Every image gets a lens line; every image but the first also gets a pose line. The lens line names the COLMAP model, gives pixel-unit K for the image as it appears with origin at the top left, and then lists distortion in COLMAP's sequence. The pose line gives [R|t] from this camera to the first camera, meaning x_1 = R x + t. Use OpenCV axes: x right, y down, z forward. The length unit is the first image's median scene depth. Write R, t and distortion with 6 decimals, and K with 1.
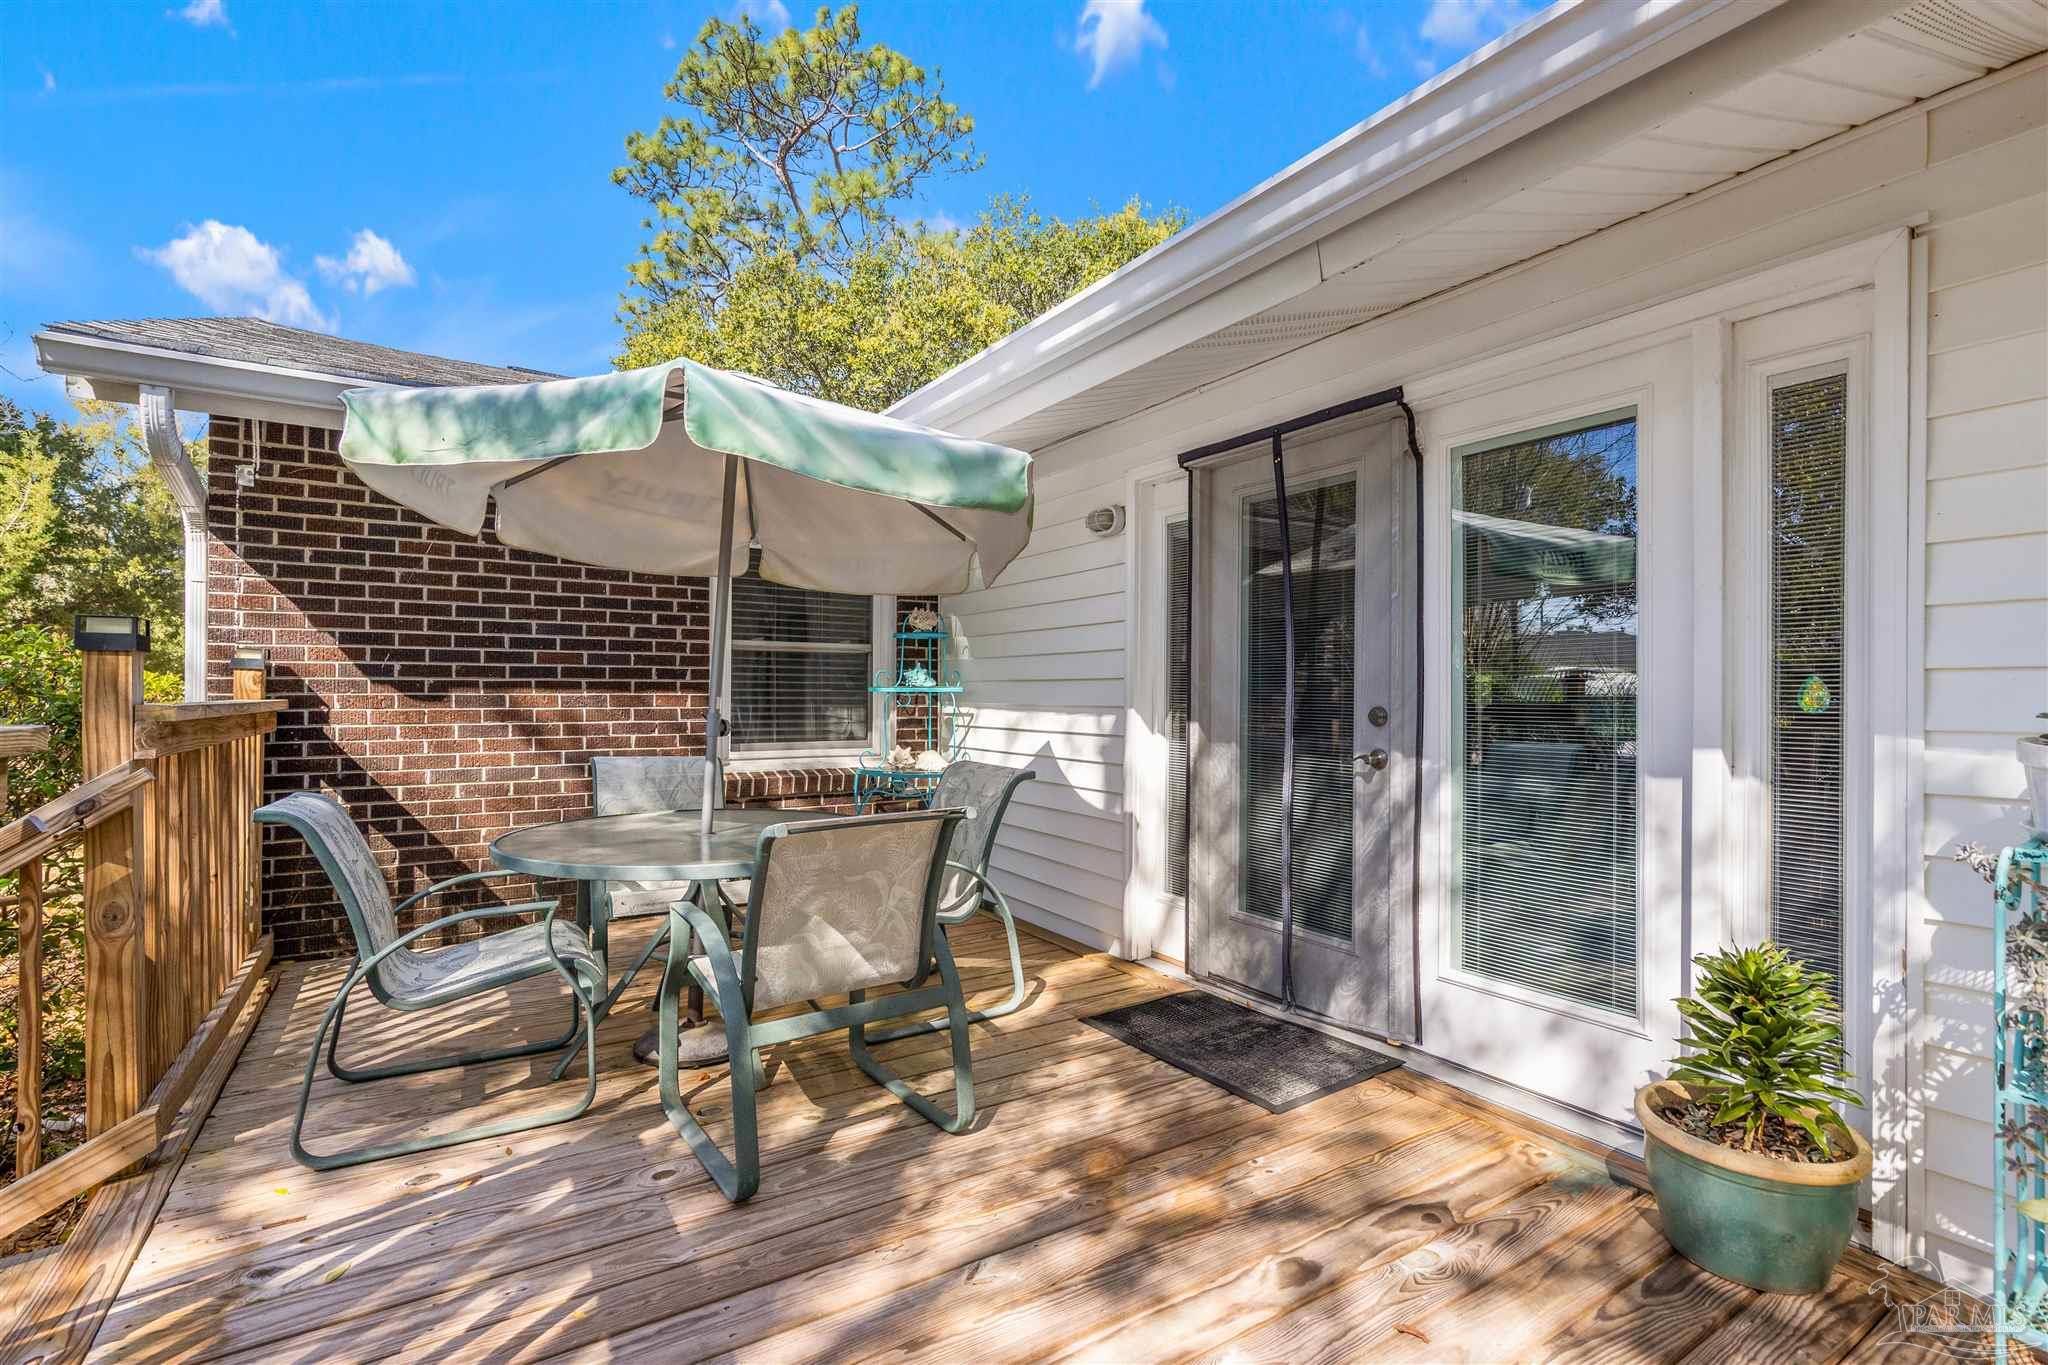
lens RADIAL K [[929.6, 0, 1028.8], [0, 929.6, 684.5], [0, 0, 1]] dist [-0.003233, -0.000363]
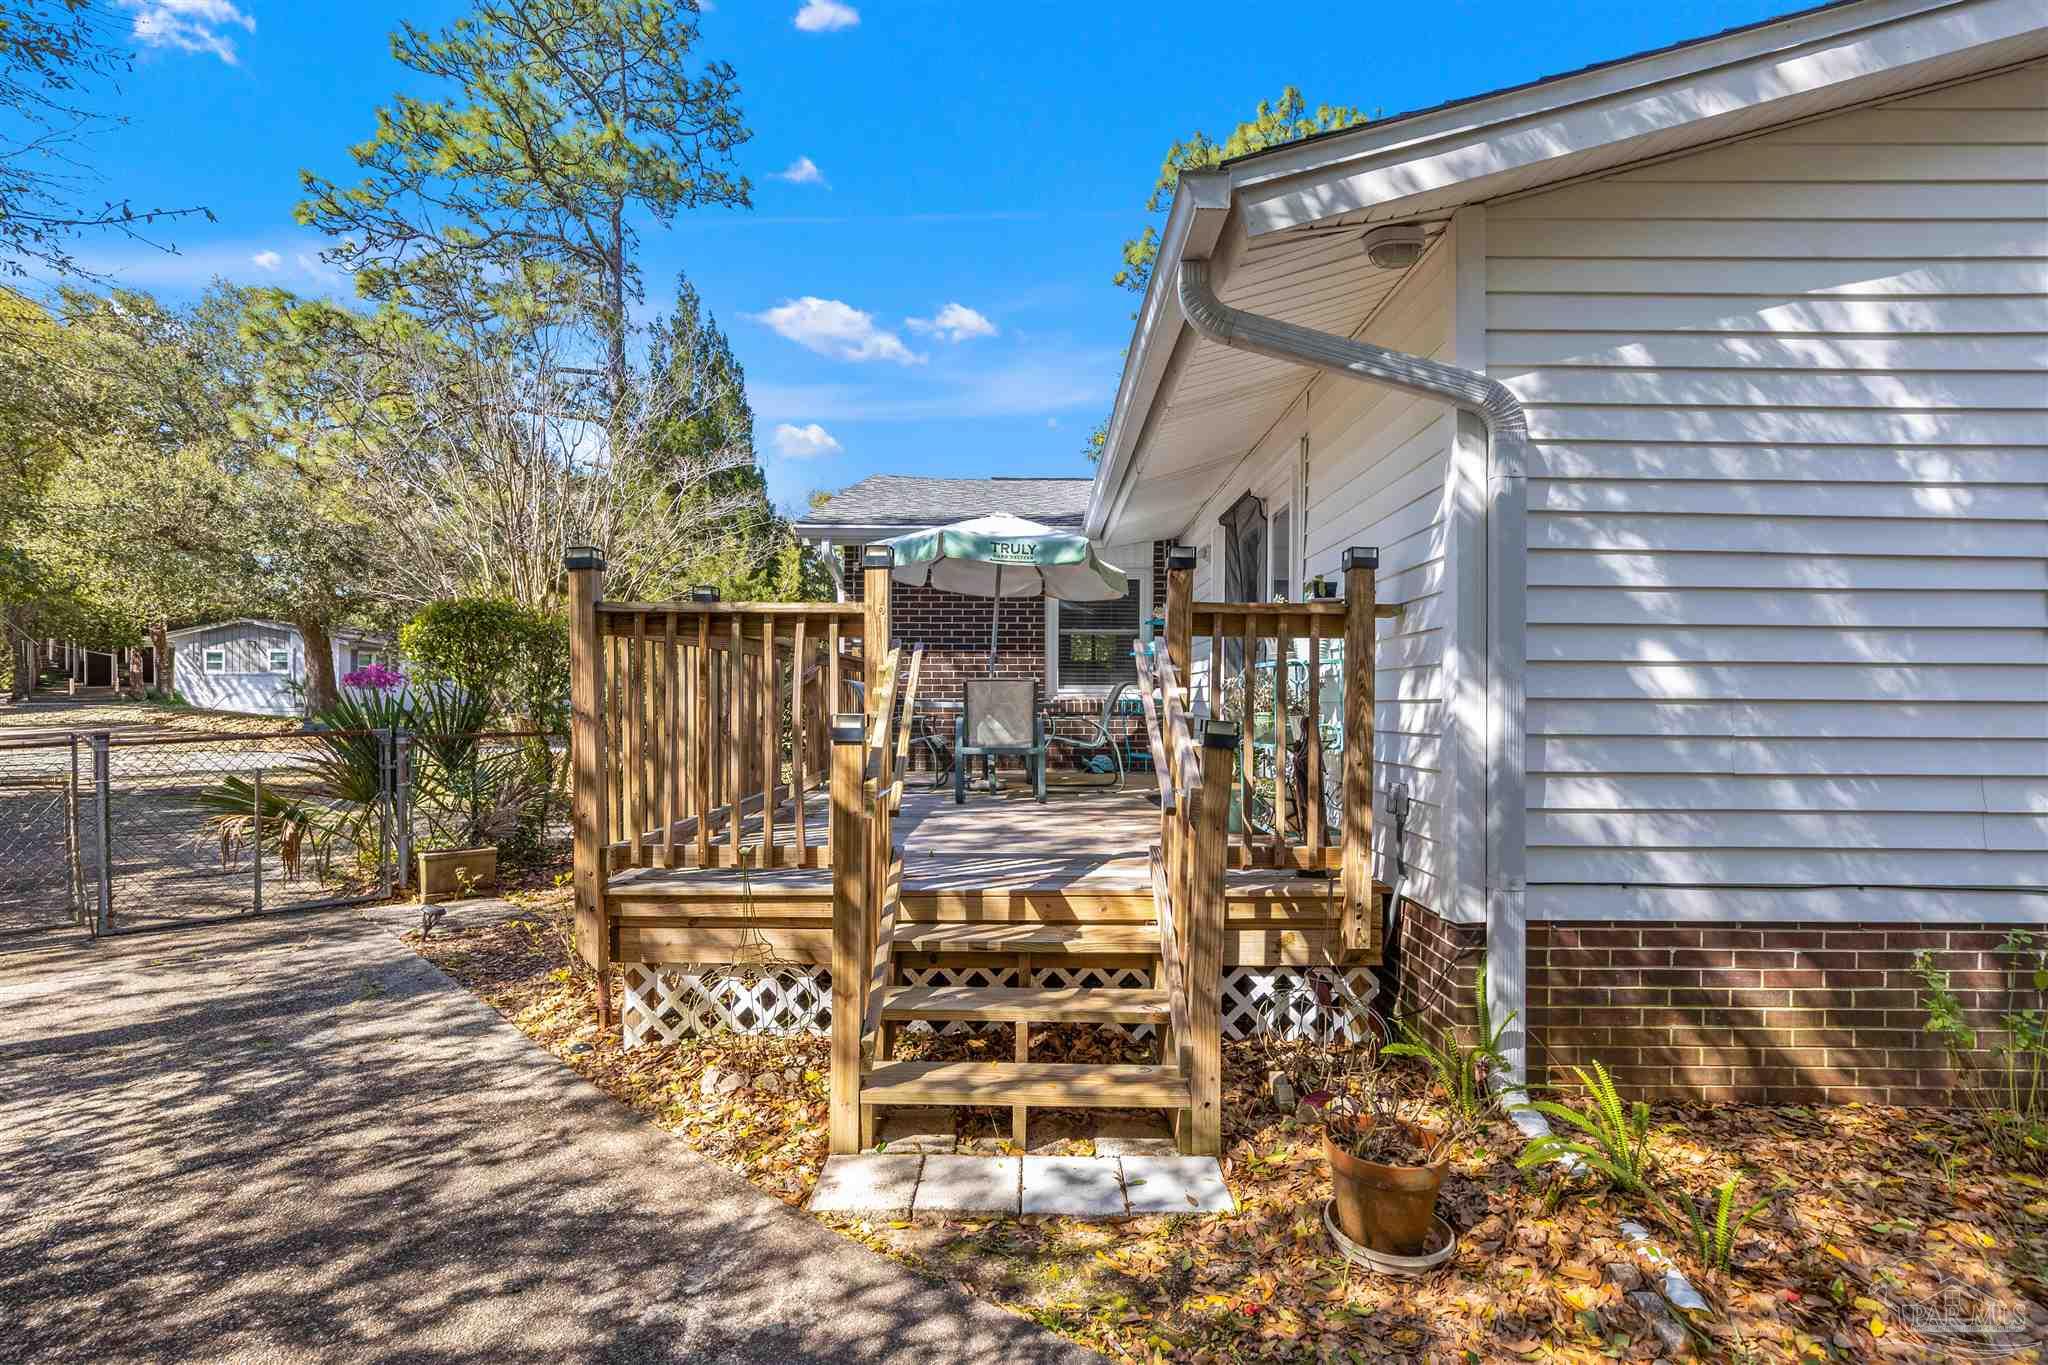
lens RADIAL K [[929.6, 0, 1028.8], [0, 929.6, 684.5], [0, 0, 1]] dist [-0.003233, -0.000363]
pose [[0.841111, -0.012639, -0.540716, 0.767968], [0.006500, 0.999891, -0.013262, 0.106272], [0.540824, 0.007640, 0.841101, -0.722862]]
